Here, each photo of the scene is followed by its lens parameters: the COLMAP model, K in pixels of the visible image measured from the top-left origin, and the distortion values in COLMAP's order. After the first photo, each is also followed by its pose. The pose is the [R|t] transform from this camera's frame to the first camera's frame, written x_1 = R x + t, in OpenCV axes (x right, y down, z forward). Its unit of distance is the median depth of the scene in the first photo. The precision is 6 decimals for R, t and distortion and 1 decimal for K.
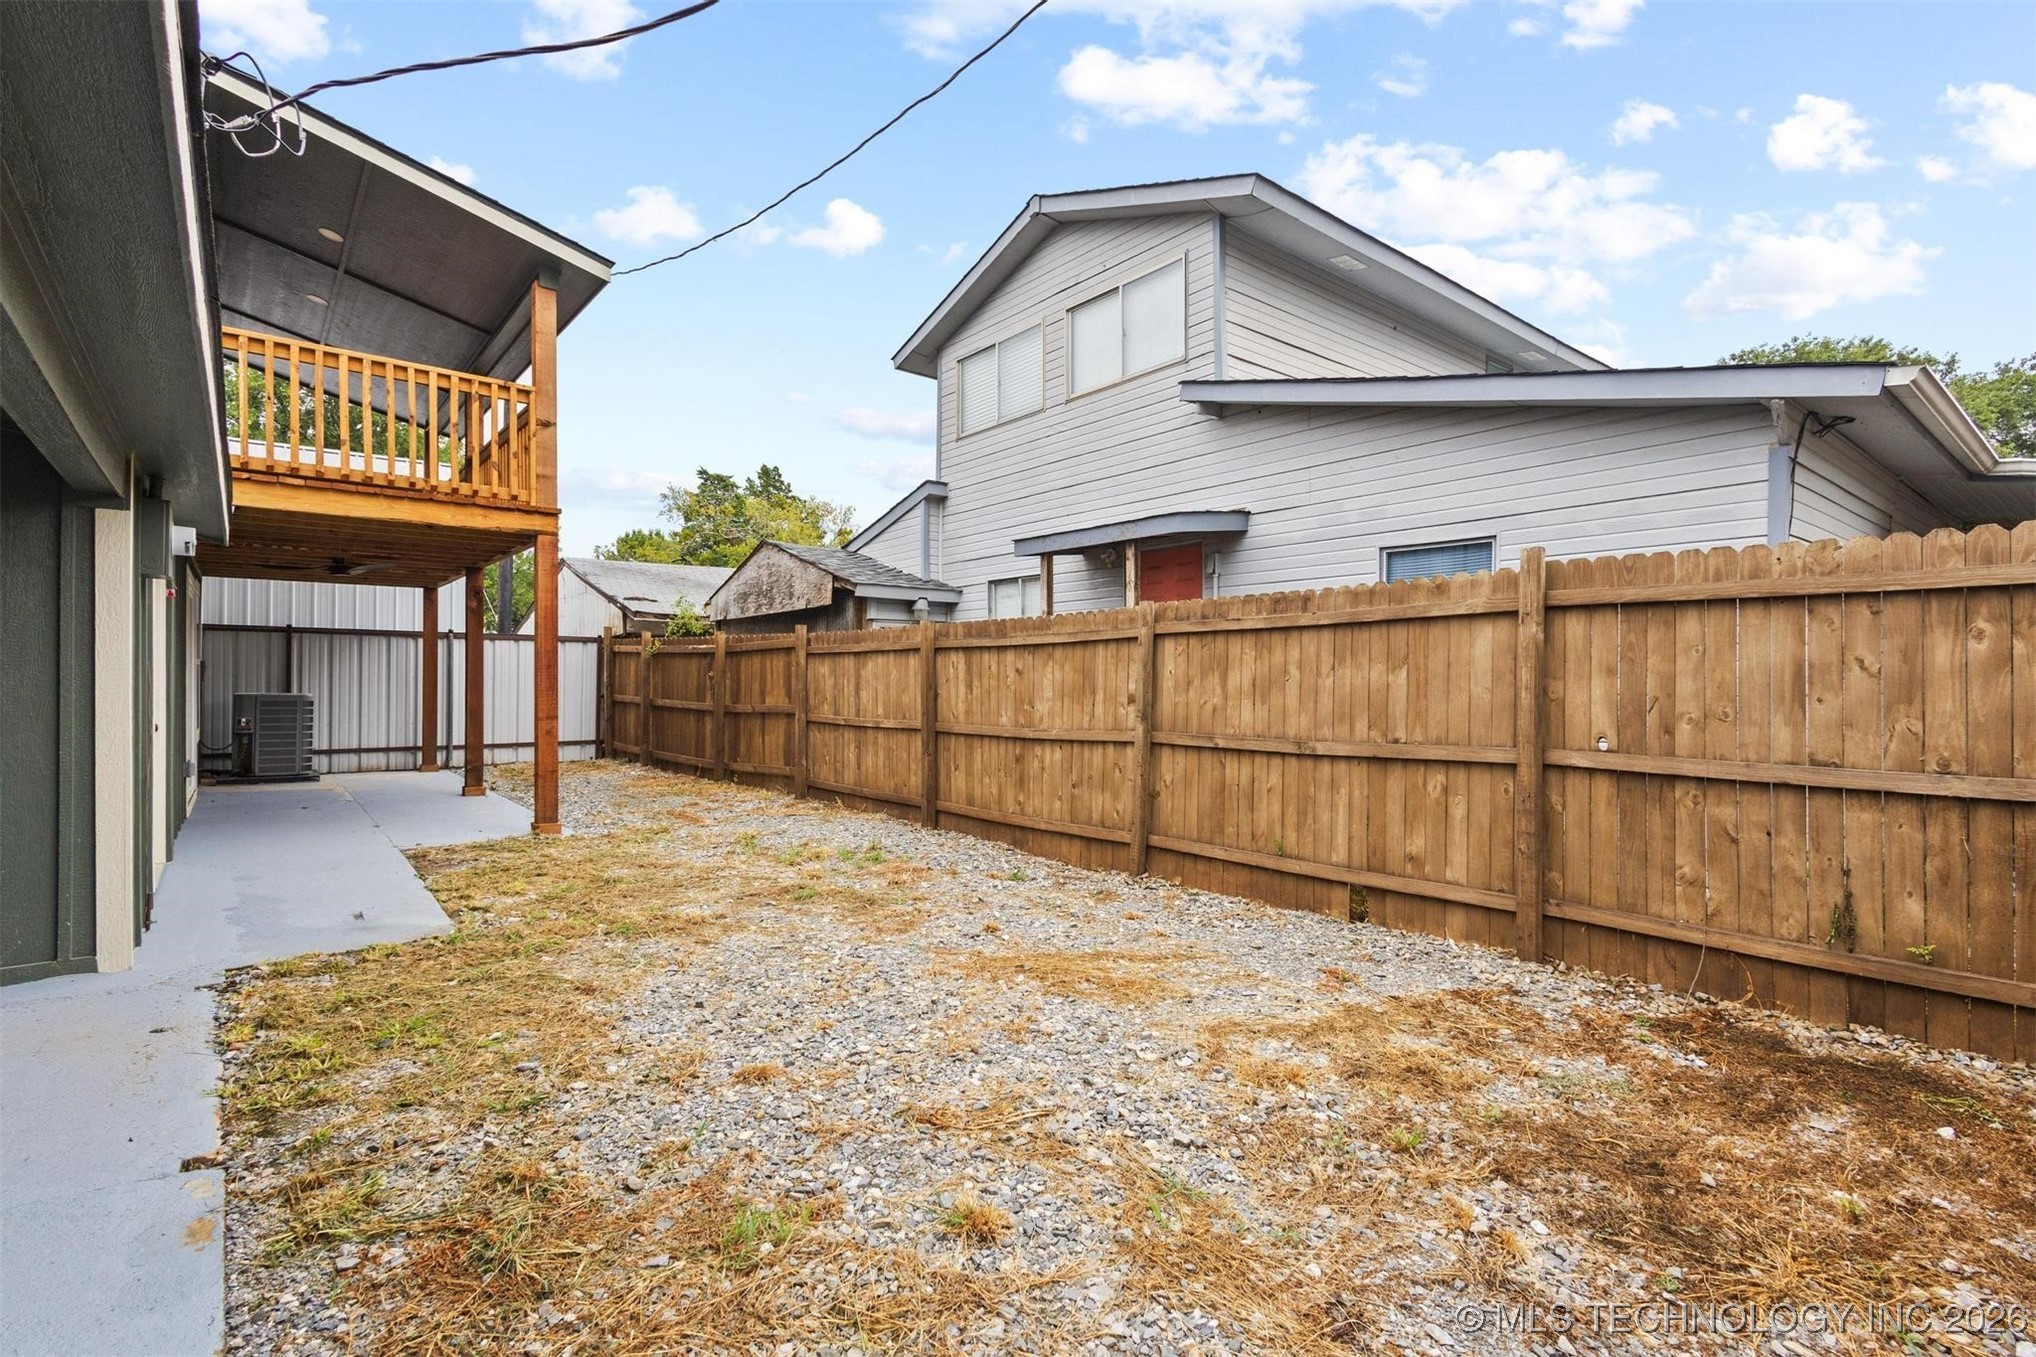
lens RADIAL K [[928.6, 0, 1022.3], [0, 928.6, 667.1], [0, 0, 1]] dist [0.004707, 0.000336]
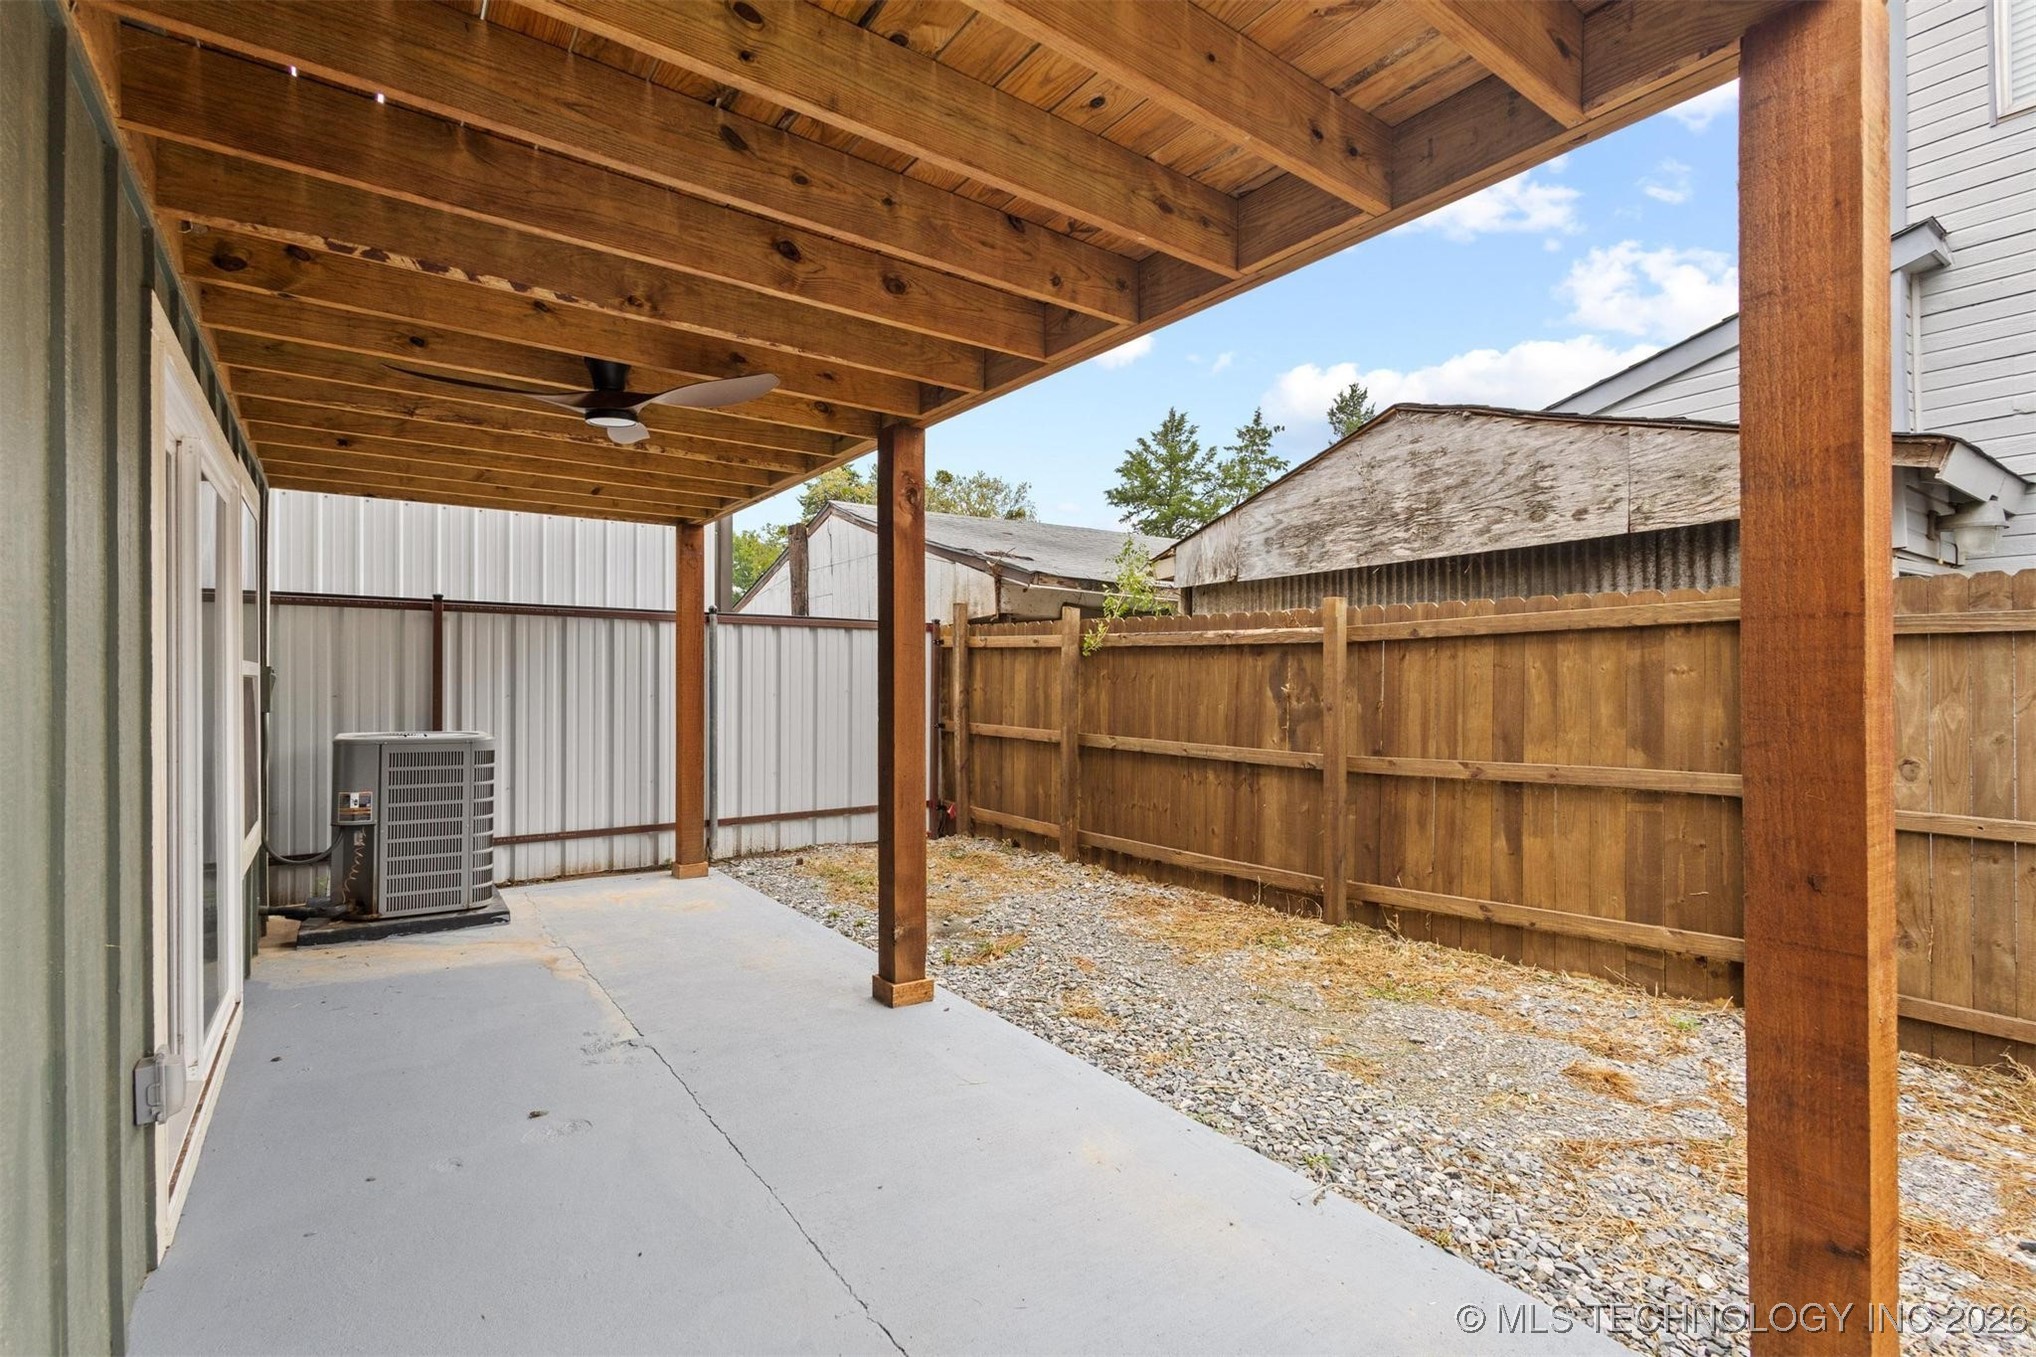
lens RADIAL K [[926.9, 0, 1025.9], [0, 926.9, 679.7], [0, 0, 1]] dist [-0.001903, -0.000332]
pose [[0.997714, -0.002900, -0.067517, -0.464155], [0.003525, 0.999952, 0.009127, -0.002302], [0.067487, -0.009344, 0.997676, 0.555157]]
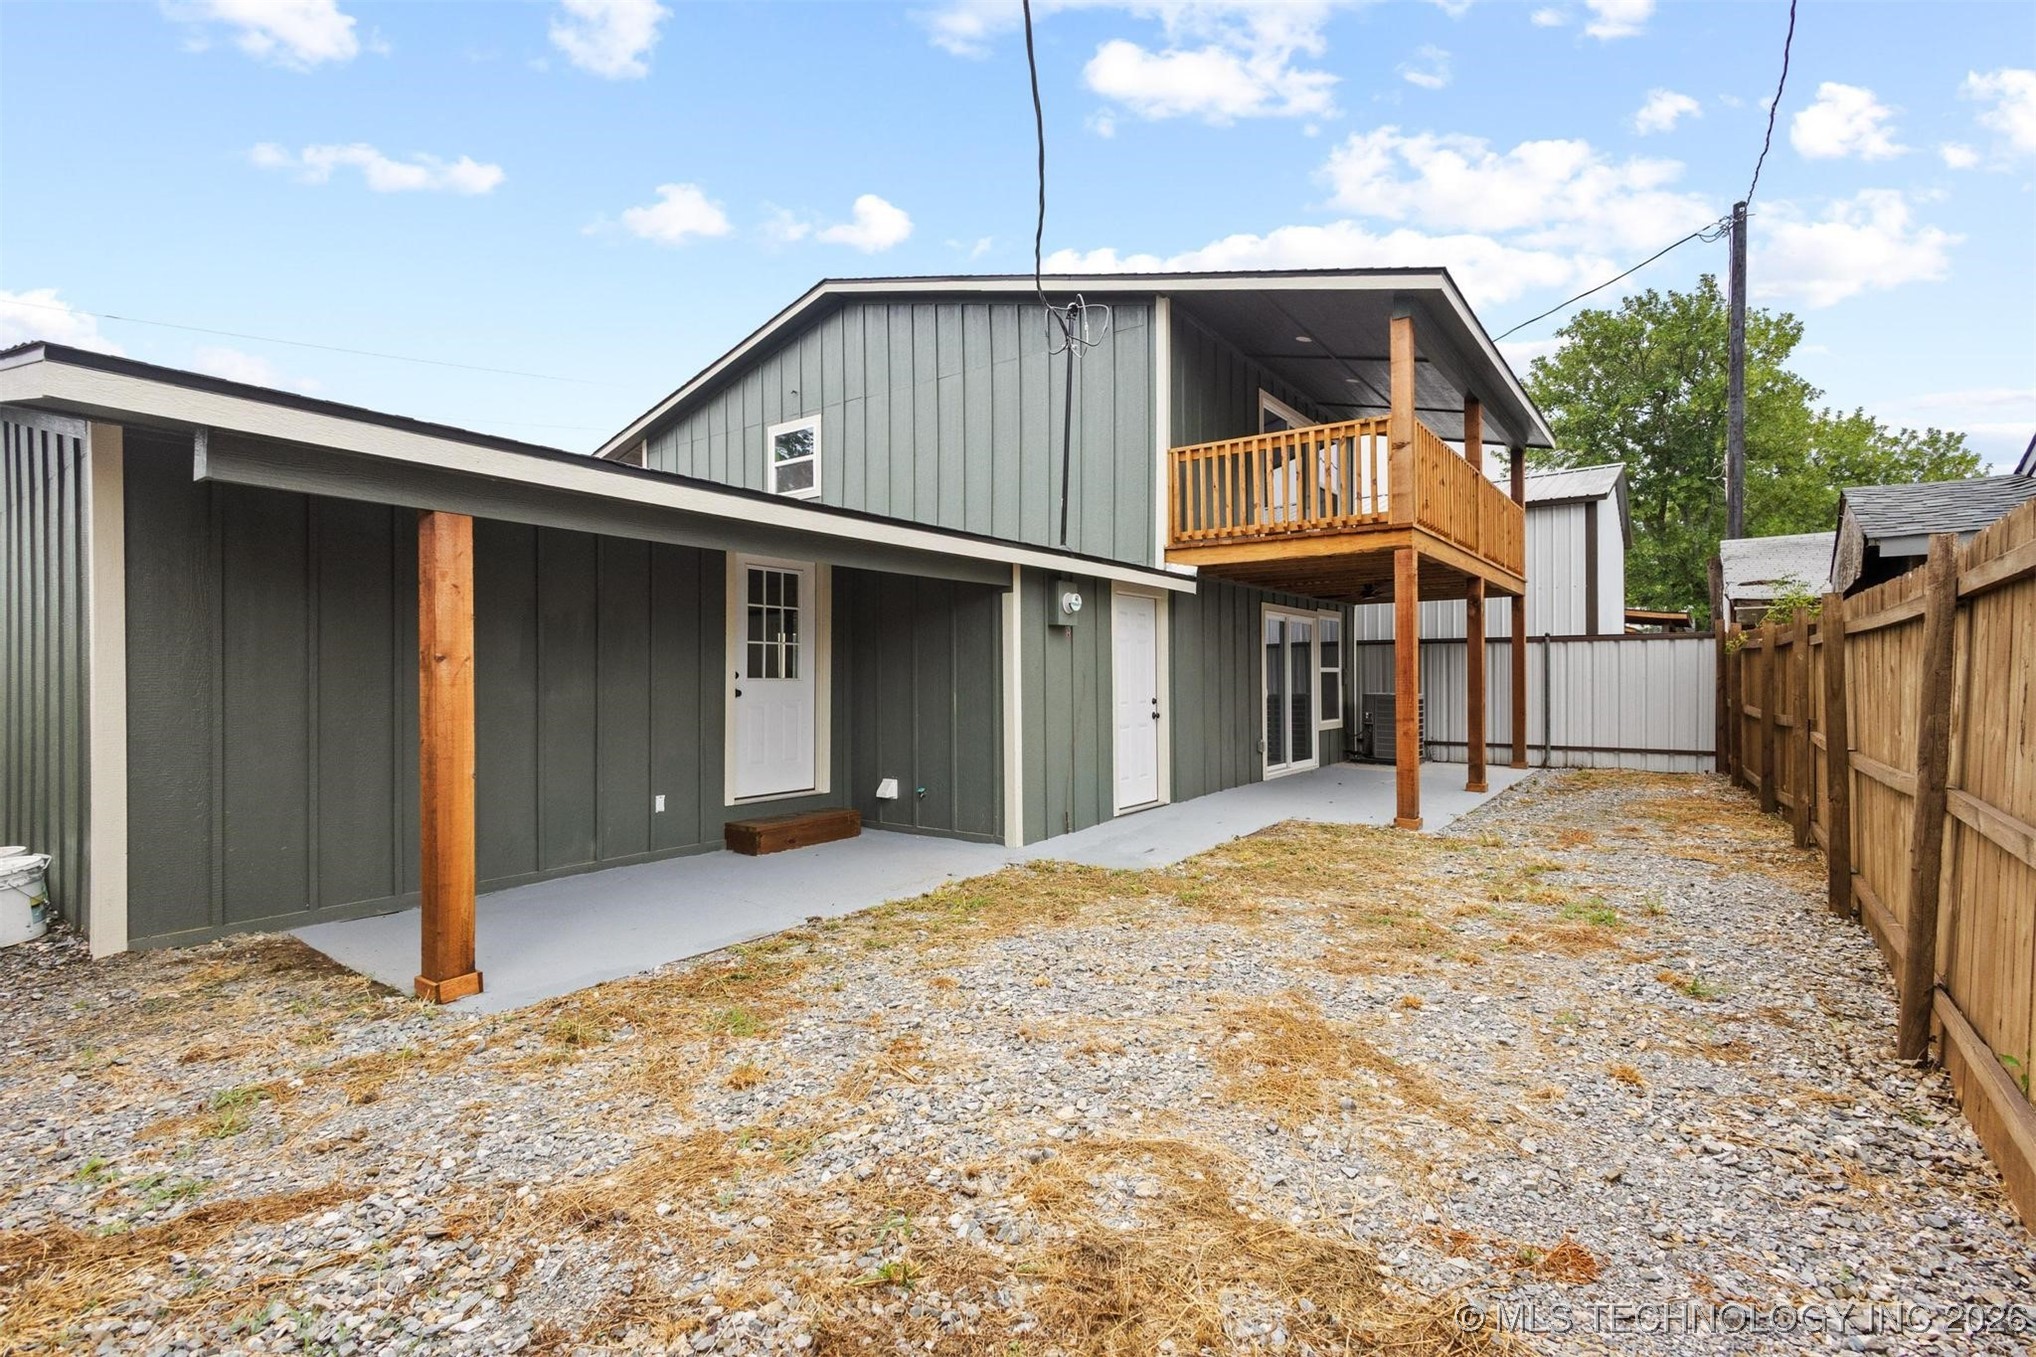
lens RADIAL K [[926.9, 0, 1025.9], [0, 926.9, 679.7], [0, 0, 1]] dist [-0.001903, -0.000332]
pose [[0.241648, -0.003916, -0.970356, 0.286385], [0.016889, 0.999857, 0.000170, 0.000529], [0.970217, -0.016429, 0.241679, 0.219310]]
